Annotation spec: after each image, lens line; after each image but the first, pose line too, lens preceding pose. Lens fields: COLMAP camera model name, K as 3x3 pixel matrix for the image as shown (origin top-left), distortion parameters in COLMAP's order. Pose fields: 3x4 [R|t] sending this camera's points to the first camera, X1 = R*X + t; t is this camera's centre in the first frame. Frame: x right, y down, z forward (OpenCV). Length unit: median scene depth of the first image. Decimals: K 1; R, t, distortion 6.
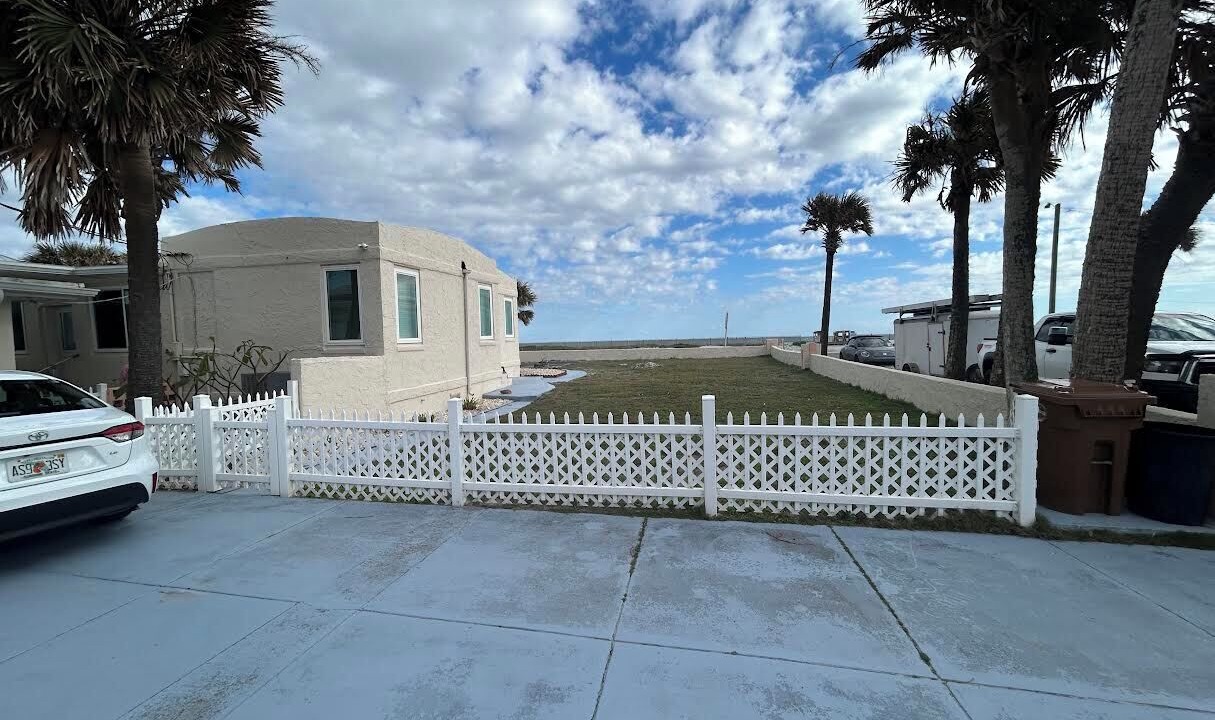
lens RADIAL K [[470.9, 0, 611.0], [0, 470.9, 369.4], [0, 0, 1]] dist [-0.019839, -0.000120]
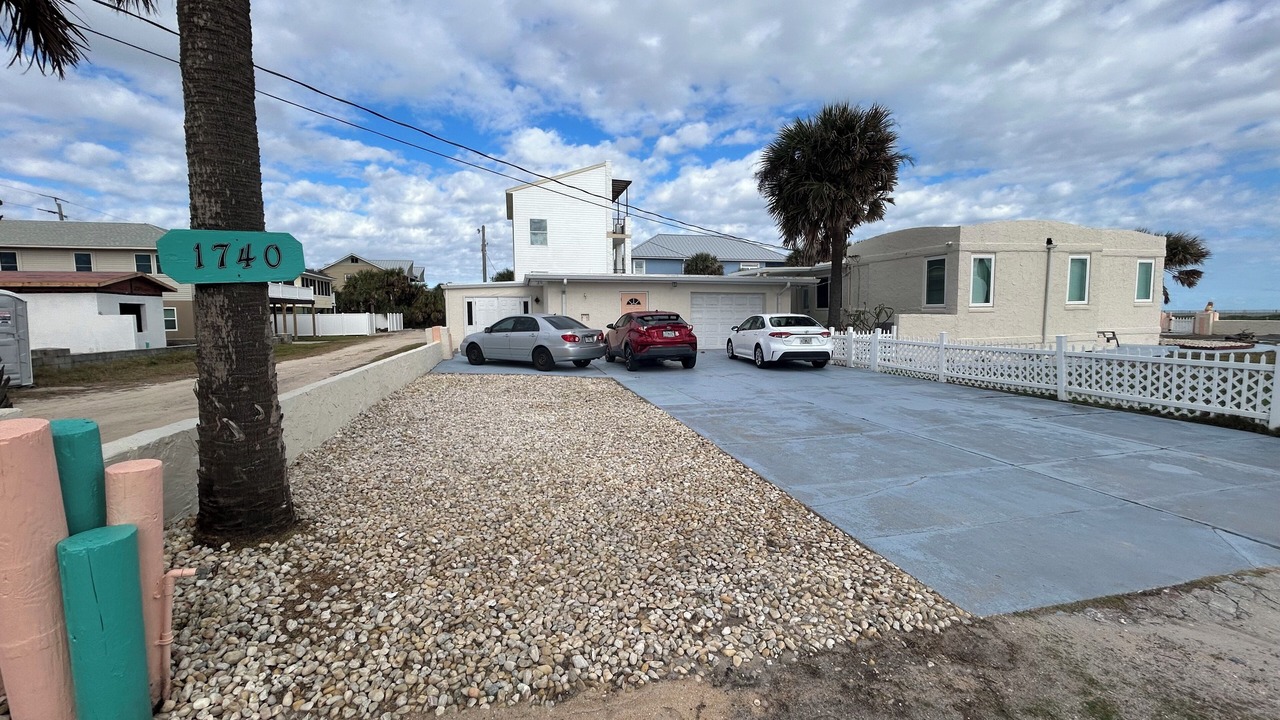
lens RADIAL K [[514.7, 0, 644.4], [0, 514.7, 357.1], [0, 0, 1]] dist [0.001550, 0.000756]
pose [[0.415991, 0.094417, -0.904454, 1.440293], [-0.055718, 0.995373, 0.078282, 0.076253], [0.907660, 0.017829, 0.419327, -1.428157]]
